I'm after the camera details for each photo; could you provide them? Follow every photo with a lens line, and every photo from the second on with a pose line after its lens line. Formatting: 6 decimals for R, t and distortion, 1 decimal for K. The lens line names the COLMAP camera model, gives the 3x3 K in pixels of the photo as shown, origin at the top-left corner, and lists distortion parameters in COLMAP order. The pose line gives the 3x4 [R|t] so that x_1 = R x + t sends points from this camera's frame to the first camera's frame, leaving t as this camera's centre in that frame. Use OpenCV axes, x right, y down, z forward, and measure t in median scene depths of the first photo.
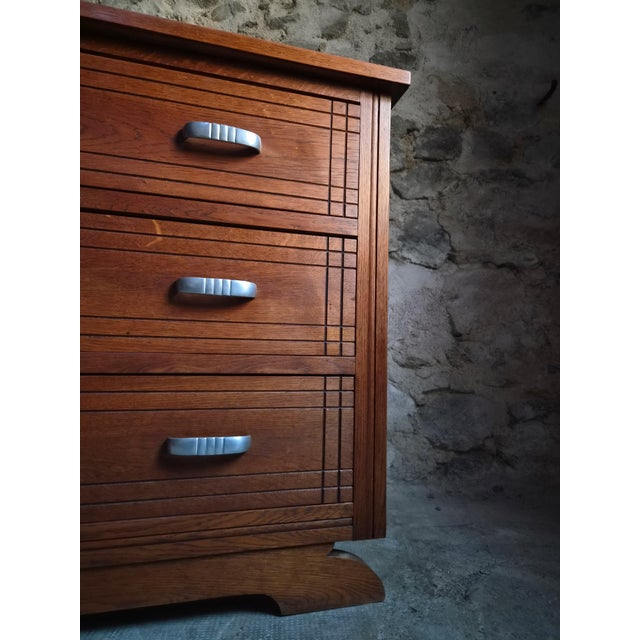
lens RADIAL K [[434.0, 0, 328.8], [0, 434.0, 316.7], [0, 0, 1]] dist [0.057637, -0.047864]
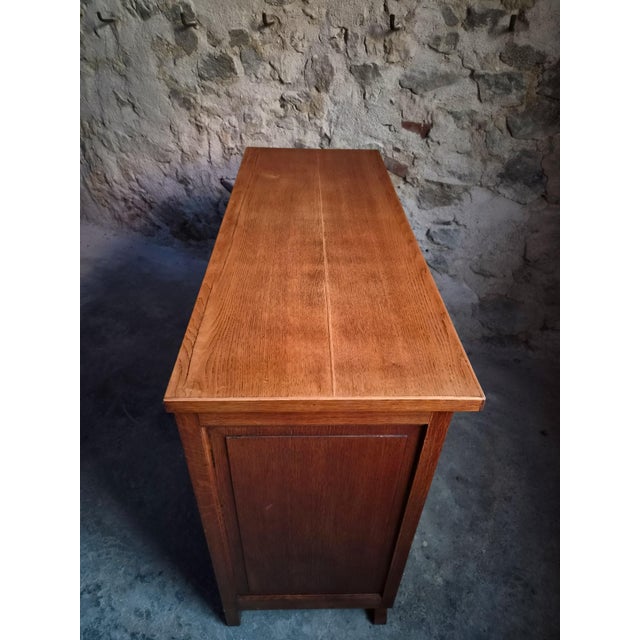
lens RADIAL K [[434.0, 0, 318.4], [0, 434.0, 323.4], [0, 0, 1]] dist [0.057637, -0.047864]
pose [[0.917789, 0.236180, -0.319189, 0.189688], [0.046581, 0.734272, 0.677255, -0.705376], [0.394326, -0.636446, 0.662905, -0.194224]]
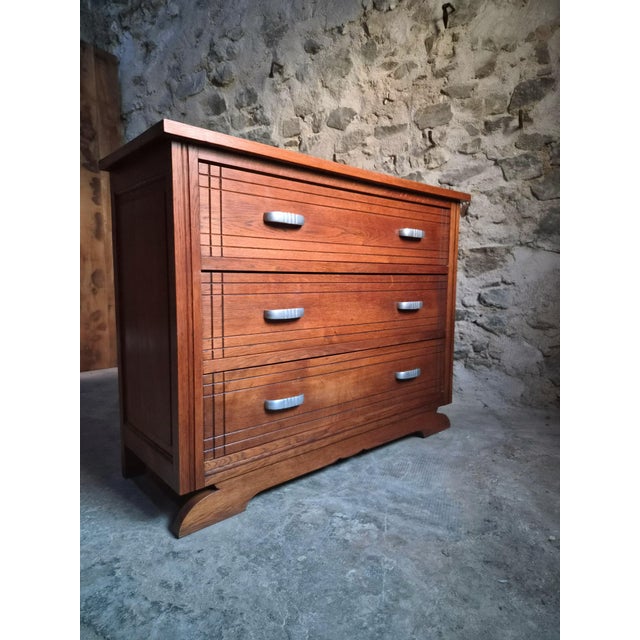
lens RADIAL K [[434.0, 0, 323.2], [0, 434.0, 318.7], [0, 0, 1]] dist [0.057637, -0.047864]
pose [[0.892766, 0.017868, -0.450167, 0.195436], [0.059200, 0.985897, 0.156535, -0.169388], [0.446615, -0.166399, 0.879117, -0.507770]]
